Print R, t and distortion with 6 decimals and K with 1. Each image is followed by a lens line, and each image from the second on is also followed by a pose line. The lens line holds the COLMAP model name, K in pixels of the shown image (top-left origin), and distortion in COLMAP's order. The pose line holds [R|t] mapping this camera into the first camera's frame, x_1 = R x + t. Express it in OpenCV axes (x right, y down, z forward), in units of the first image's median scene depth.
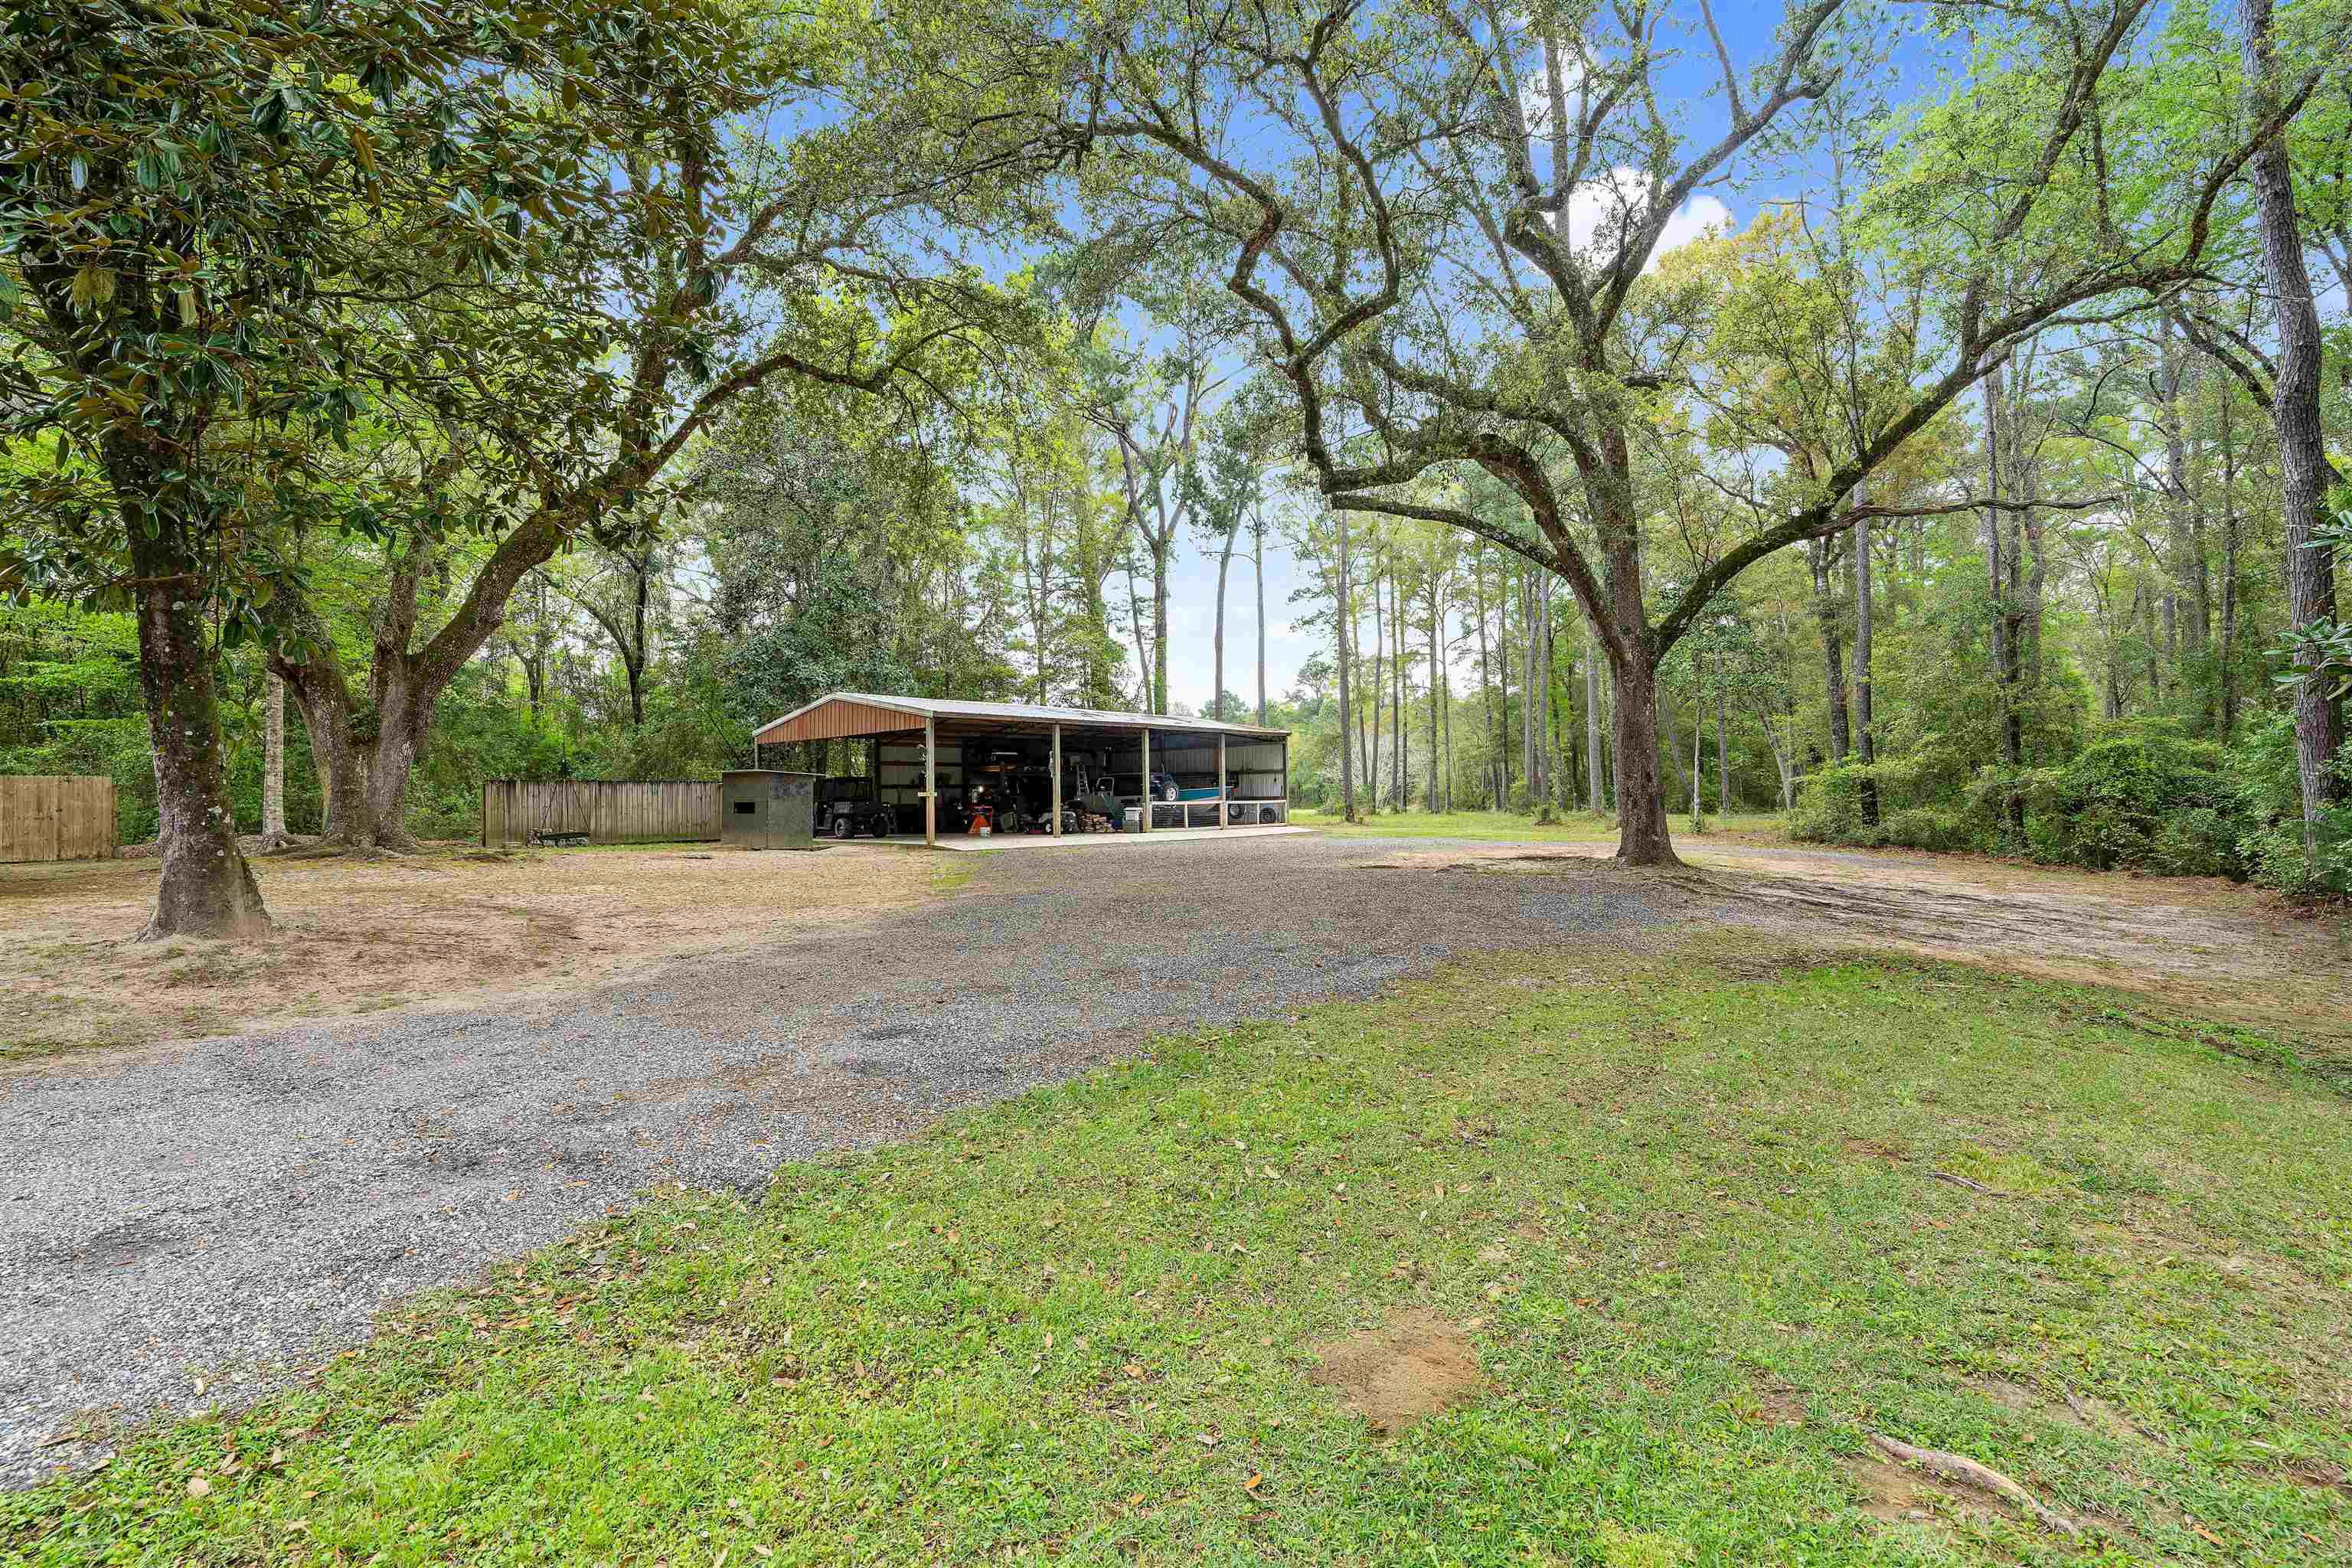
lens RADIAL K [[1041.1, 0, 1176.0], [0, 1041.1, 784.0], [0, 0, 1]] dist [-0.000937, 0.000311]
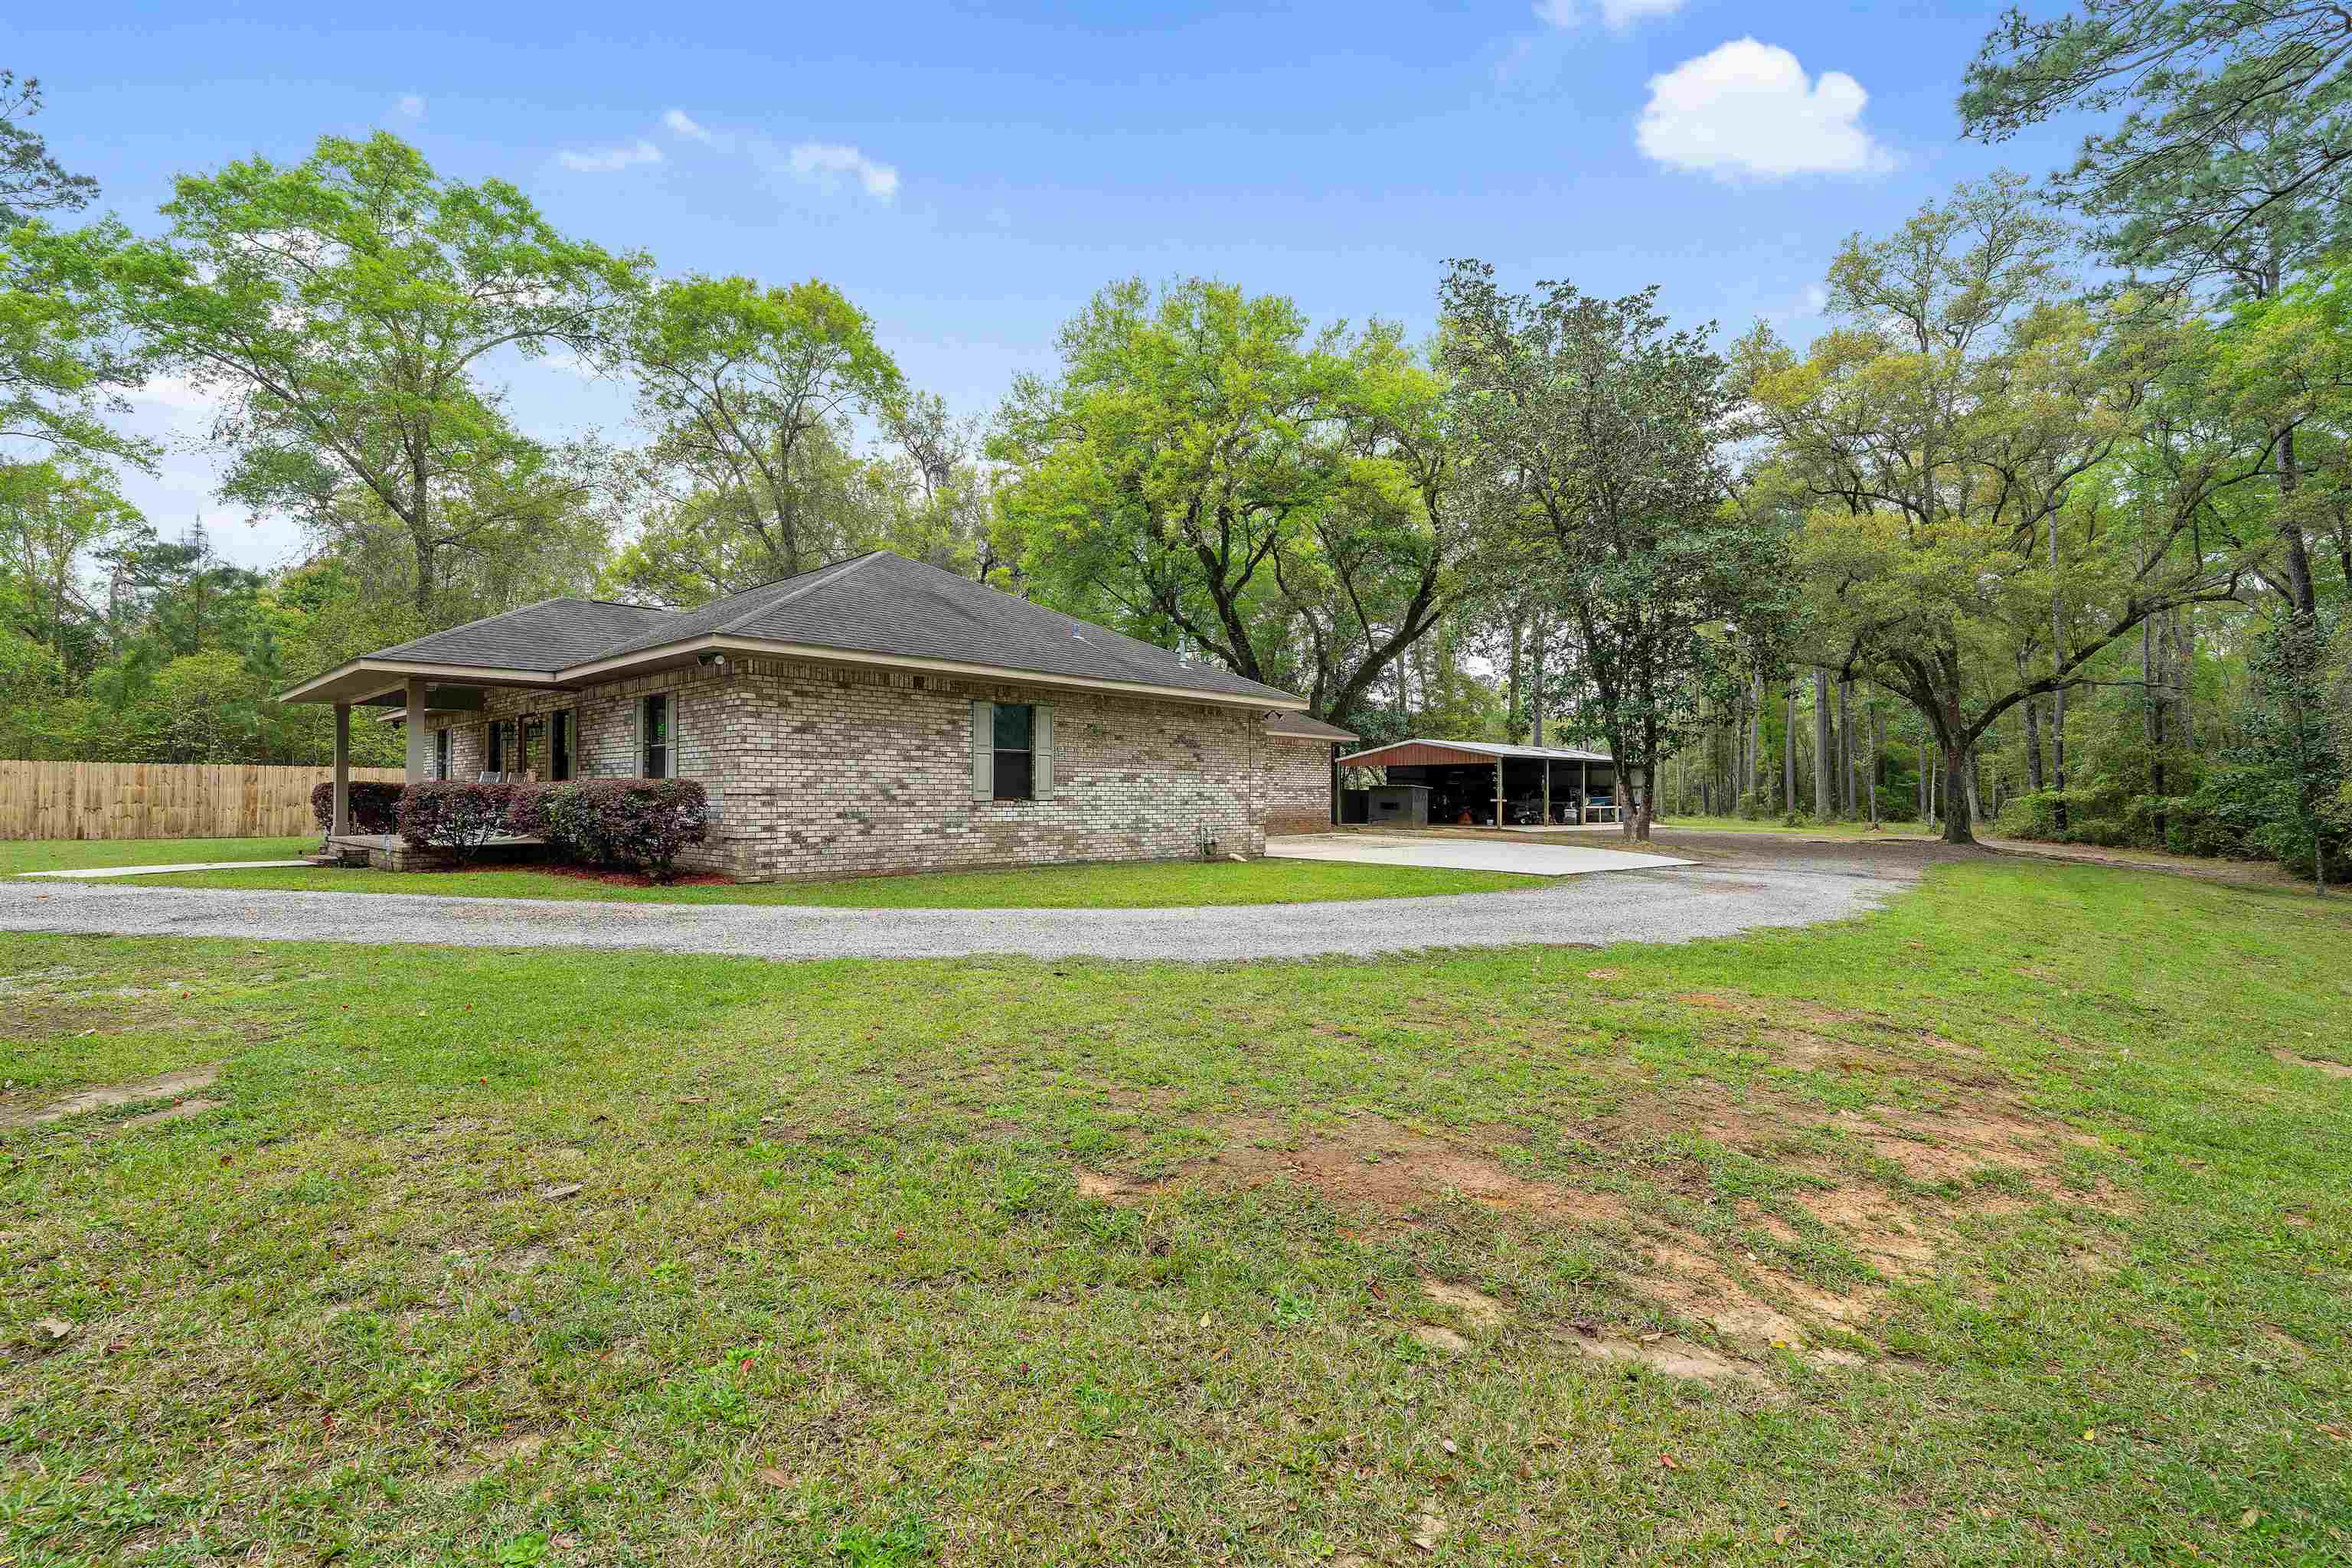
lens RADIAL K [[1041.1, 0, 1176.0], [0, 1041.1, 784.0], [0, 0, 1]] dist [-0.000937, 0.000311]
pose [[0.995572, 0.016662, -0.092511, -0.583025], [-0.016446, 0.999860, 0.003099, -0.014238], [0.092549, -0.001564, 0.995707, -0.774208]]
